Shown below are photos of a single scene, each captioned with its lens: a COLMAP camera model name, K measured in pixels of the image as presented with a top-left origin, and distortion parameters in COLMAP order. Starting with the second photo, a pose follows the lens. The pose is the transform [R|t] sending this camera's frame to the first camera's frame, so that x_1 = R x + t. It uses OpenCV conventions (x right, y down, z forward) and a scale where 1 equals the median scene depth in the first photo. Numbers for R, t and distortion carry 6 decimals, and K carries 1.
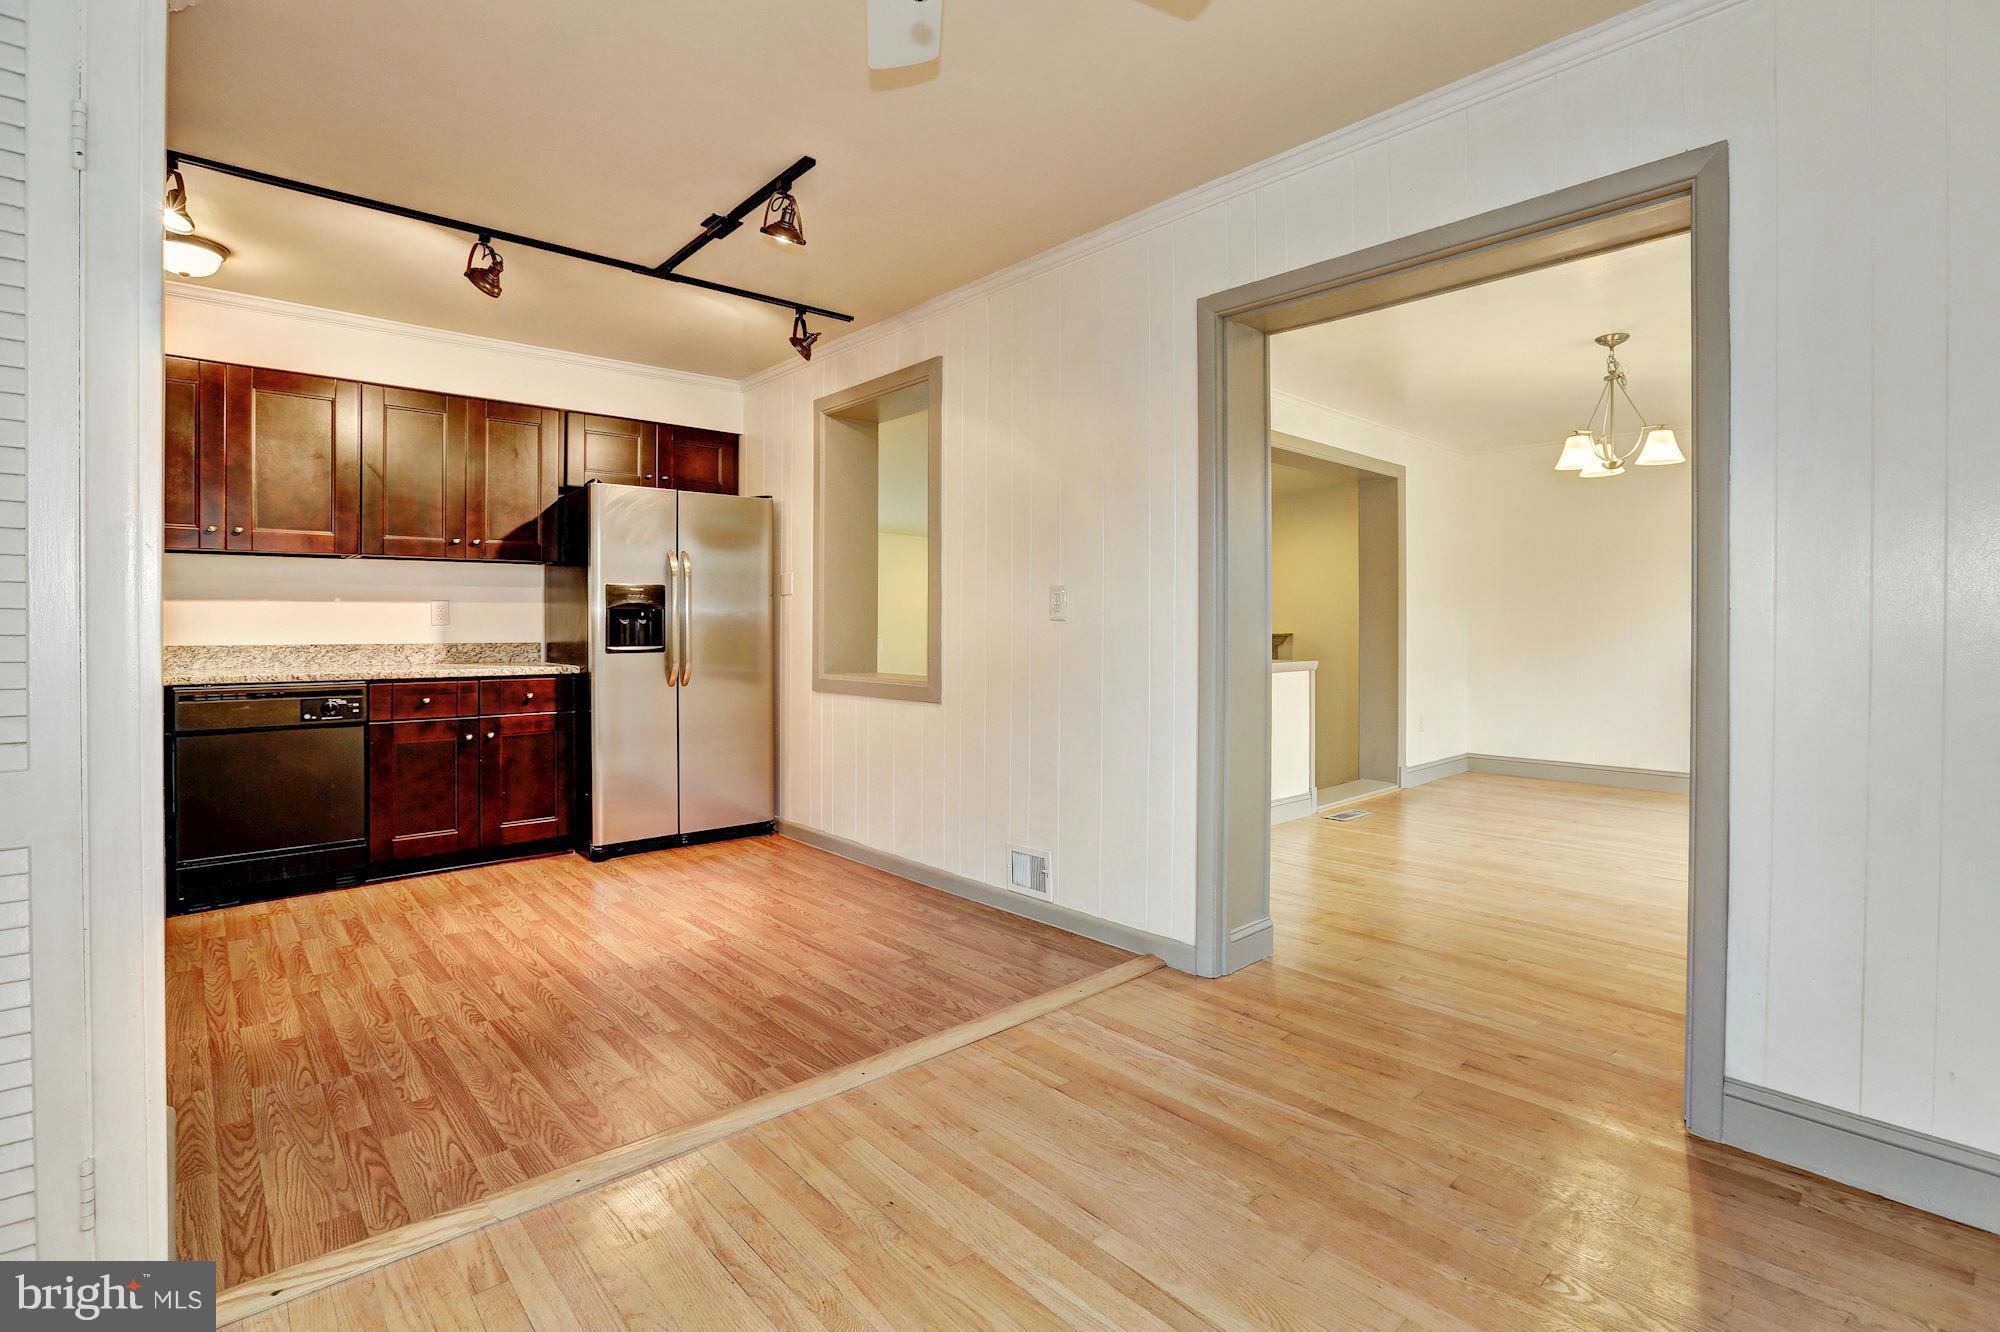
lens RADIAL K [[954.5, 0, 994.7], [0, 954.5, 650.4], [0, 0, 1]] dist [-0.031818, 0.004682]
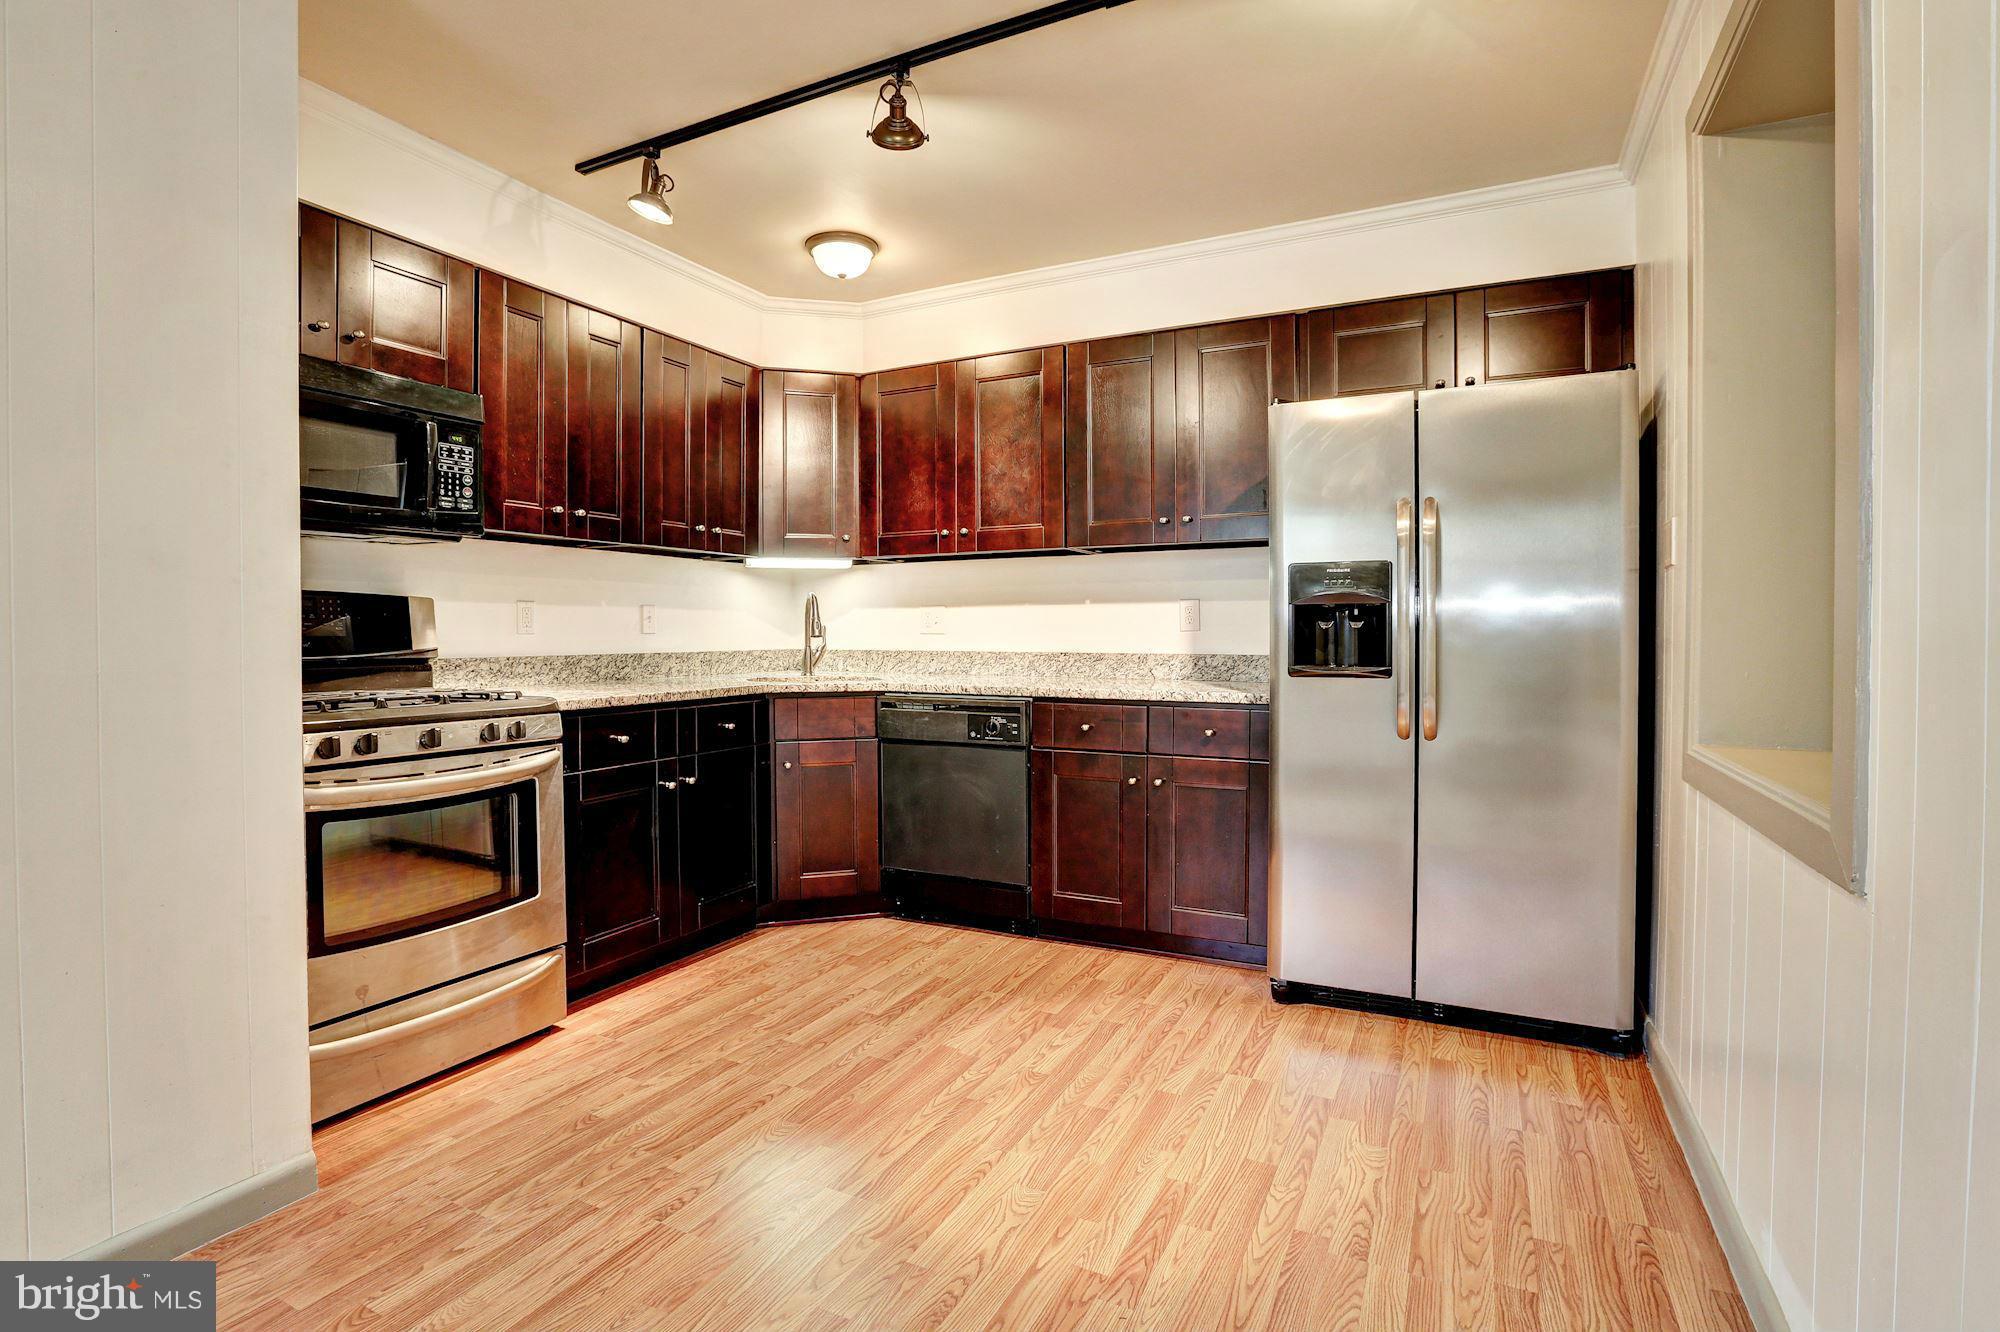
lens RADIAL K [[954.5, 0, 998.7], [0, 954.5, 647.6], [0, 0, 1]] dist [-0.031818, 0.004682]
pose [[0.366689, 0.015213, -0.930219, 0.118777], [-0.021893, 0.999731, 0.007720, -0.019096], [0.930086, 0.017535, 0.366923, 0.688789]]
